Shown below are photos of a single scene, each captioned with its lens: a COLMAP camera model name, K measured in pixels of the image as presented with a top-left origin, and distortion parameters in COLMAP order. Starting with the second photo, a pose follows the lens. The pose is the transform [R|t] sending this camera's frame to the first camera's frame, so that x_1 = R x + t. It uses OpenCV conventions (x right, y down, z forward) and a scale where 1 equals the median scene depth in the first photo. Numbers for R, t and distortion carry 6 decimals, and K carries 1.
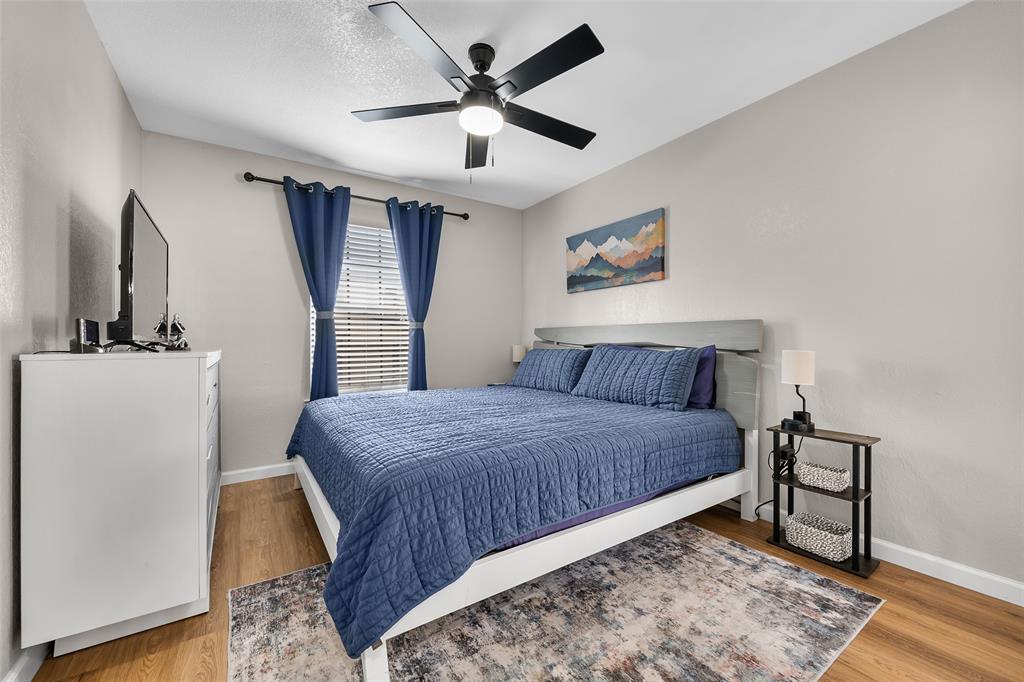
lens RADIAL K [[410.3, 0, 510.0], [0, 410.3, 340.0], [0, 0, 1]] dist [0.001874, 0.000140]
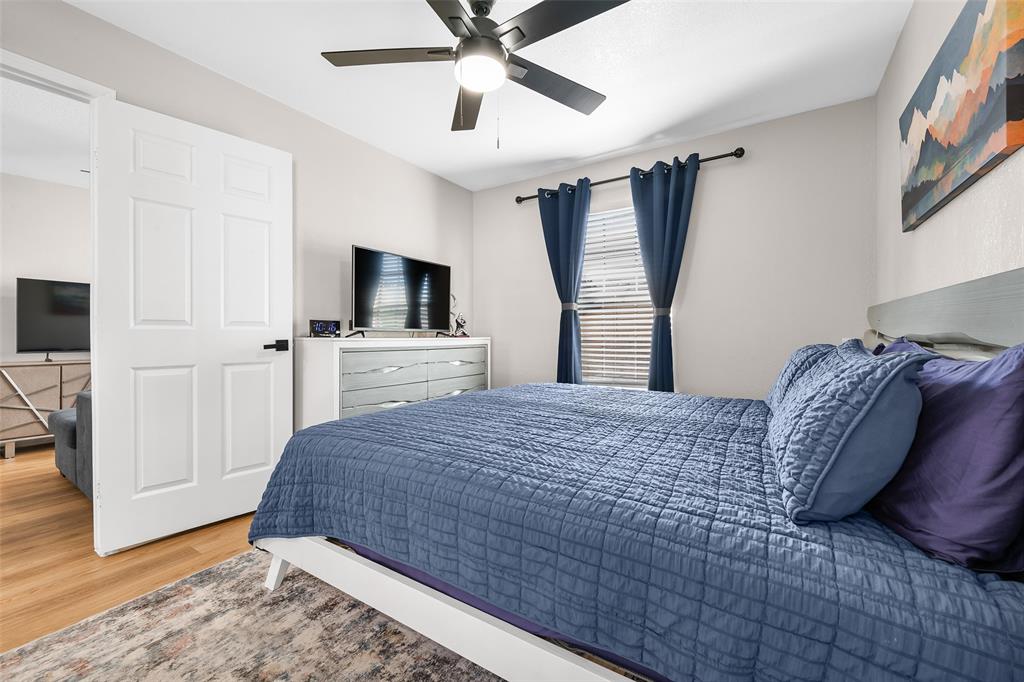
lens RADIAL K [[410.3, 0, 511.0], [0, 410.3, 335.7], [0, 0, 1]] dist [0.001874, 0.000140]
pose [[0.399188, 0.009779, -0.916817, 0.653044], [-0.003616, 0.999952, 0.009091, 0.007504], [0.916862, -0.000314, 0.399205, 0.625030]]
